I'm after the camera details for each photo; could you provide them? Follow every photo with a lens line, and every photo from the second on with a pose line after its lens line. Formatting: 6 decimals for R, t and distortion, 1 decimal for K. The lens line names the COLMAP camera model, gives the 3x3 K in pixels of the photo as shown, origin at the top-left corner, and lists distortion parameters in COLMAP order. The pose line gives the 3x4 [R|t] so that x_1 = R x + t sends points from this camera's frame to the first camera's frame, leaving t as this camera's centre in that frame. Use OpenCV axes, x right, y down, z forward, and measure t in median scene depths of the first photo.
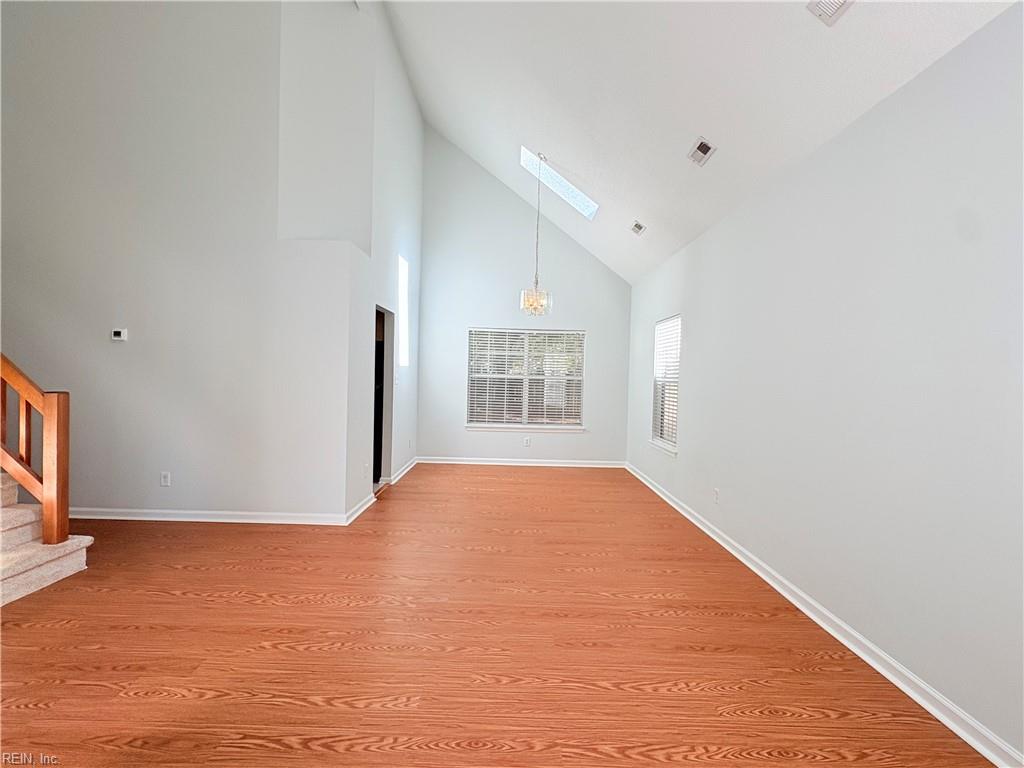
lens RADIAL K [[480.1, 0, 512.0], [0, 480.1, 384.0], [0, 0, 1]] dist [0.000824, 0.000432]
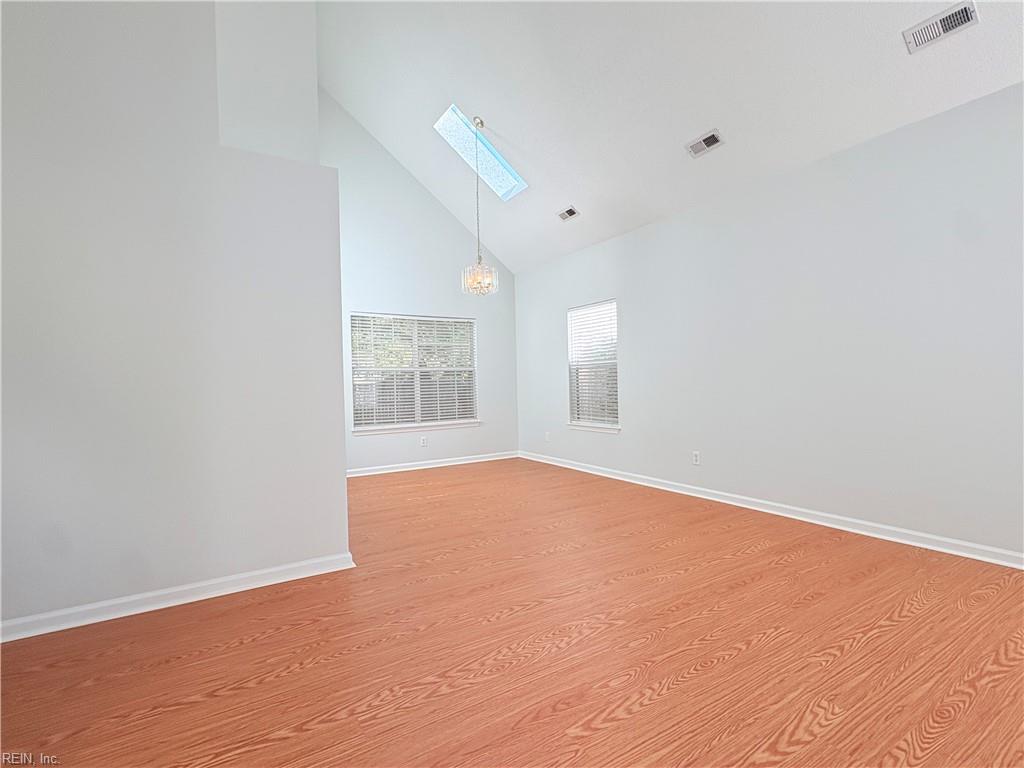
lens RADIAL K [[480.1, 0, 512.0], [0, 480.1, 384.0], [0, 0, 1]] dist [0.000824, 0.000432]
pose [[0.852505, -0.048467, 0.520467, -0.513528], [0.054442, 0.998510, 0.003810, 0.033704], [-0.519876, 0.025087, 0.853873, 0.267805]]
